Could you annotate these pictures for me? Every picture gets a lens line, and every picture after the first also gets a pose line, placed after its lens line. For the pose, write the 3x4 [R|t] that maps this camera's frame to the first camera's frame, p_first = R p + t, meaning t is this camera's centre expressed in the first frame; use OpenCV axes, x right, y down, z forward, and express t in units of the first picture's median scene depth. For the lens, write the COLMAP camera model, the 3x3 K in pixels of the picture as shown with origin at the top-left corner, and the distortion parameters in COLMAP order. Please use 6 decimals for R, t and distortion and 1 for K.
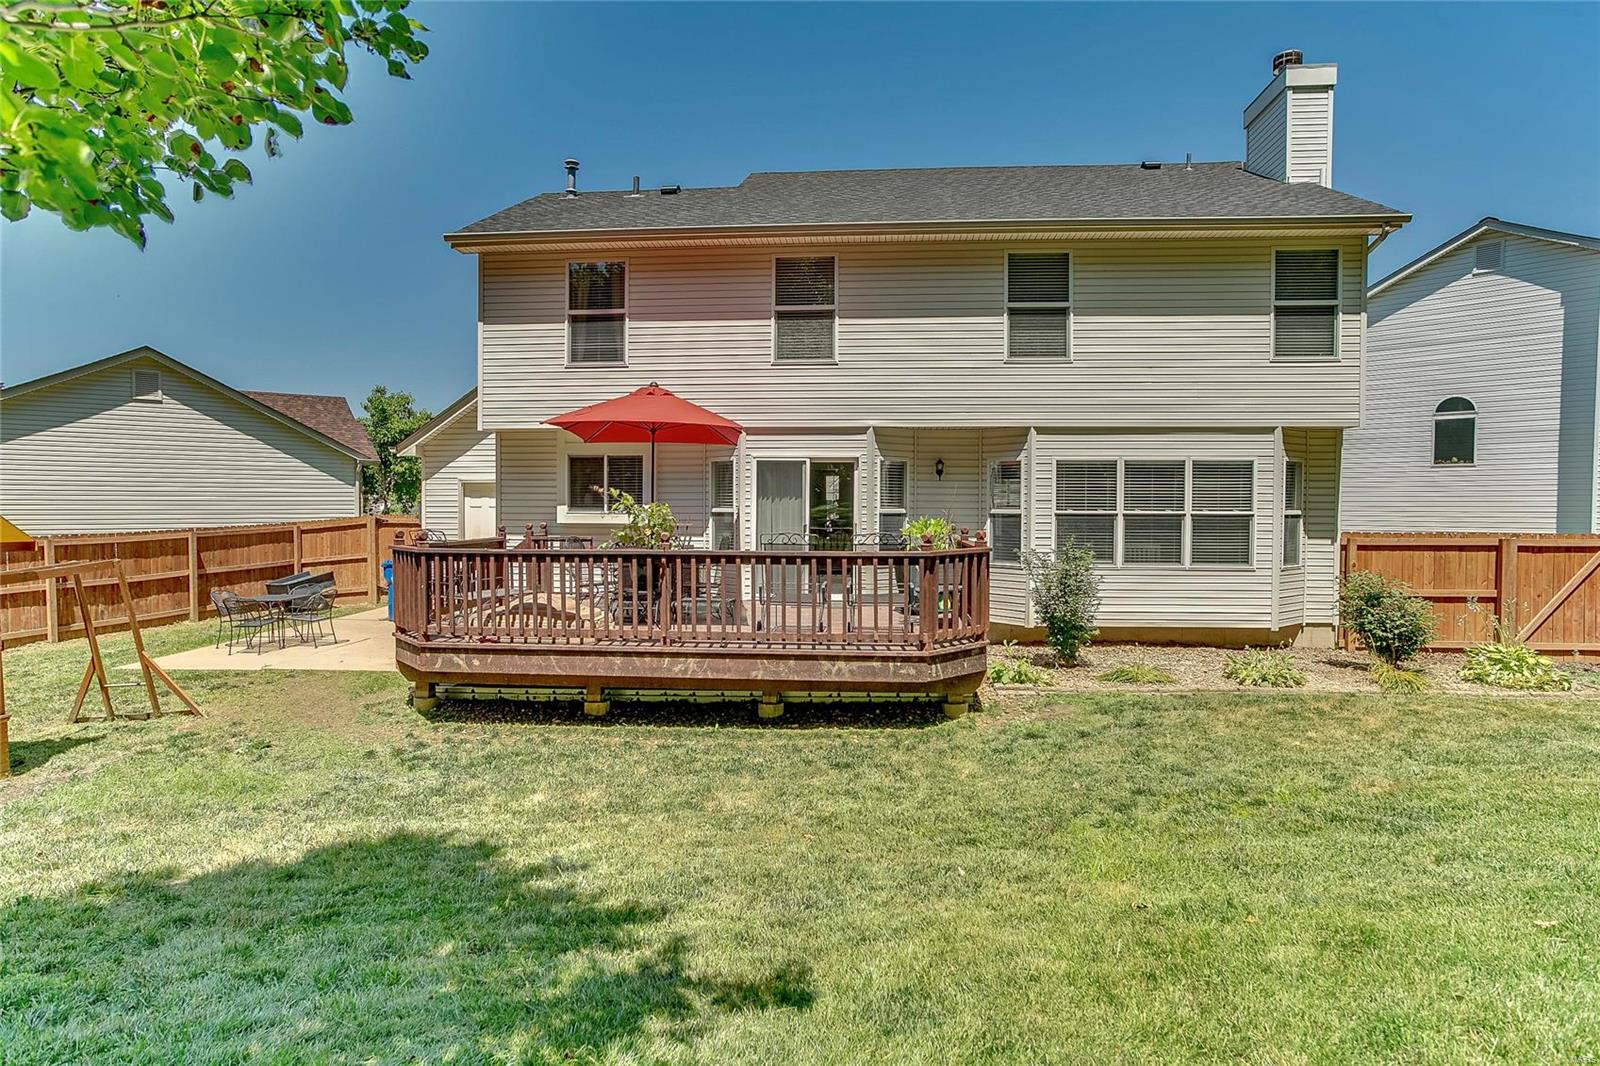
lens RADIAL K [[907.6, 0, 800.0], [0, 907.6, 533.0], [0, 0, 1]] dist [-0.084490, 0.075274]
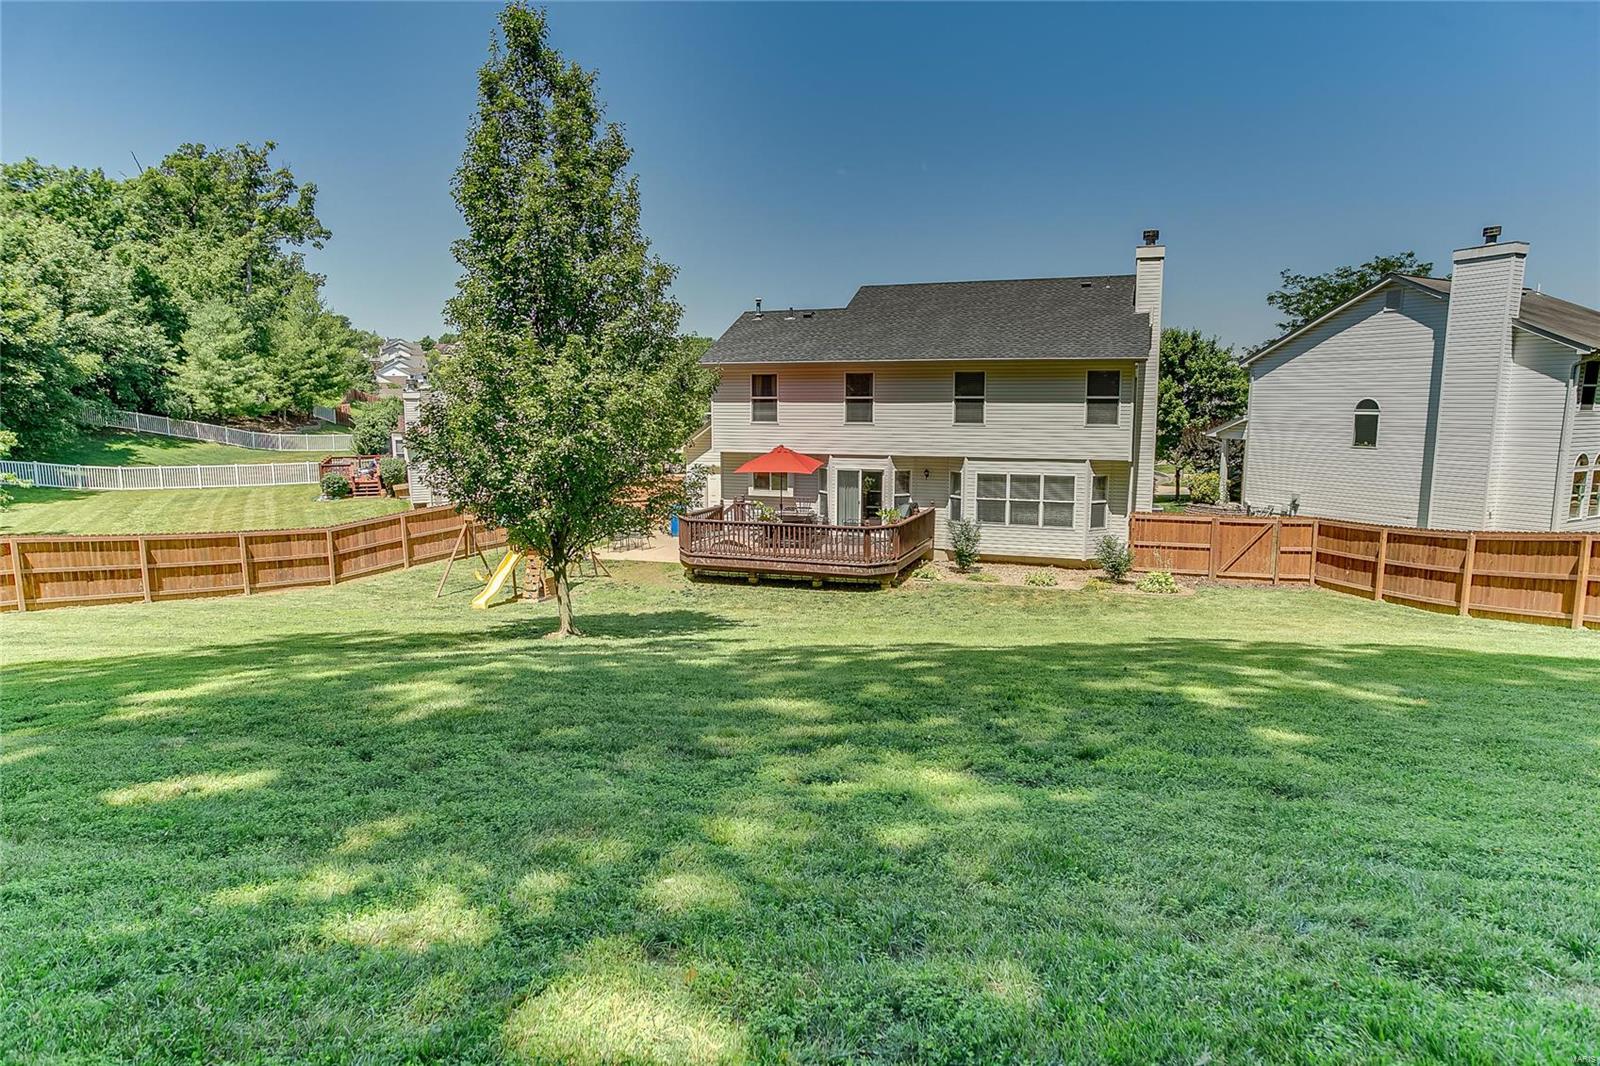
lens RADIAL K [[907.6, 0, 800.0], [0, 907.6, 533.0], [0, 0, 1]] dist [-0.084490, 0.075274]
pose [[0.963838, 0.032687, -0.264477, 0.446496], [-0.002053, 0.993330, 0.115286, -0.183053], [0.266481, -0.110574, 0.957476, -1.096488]]
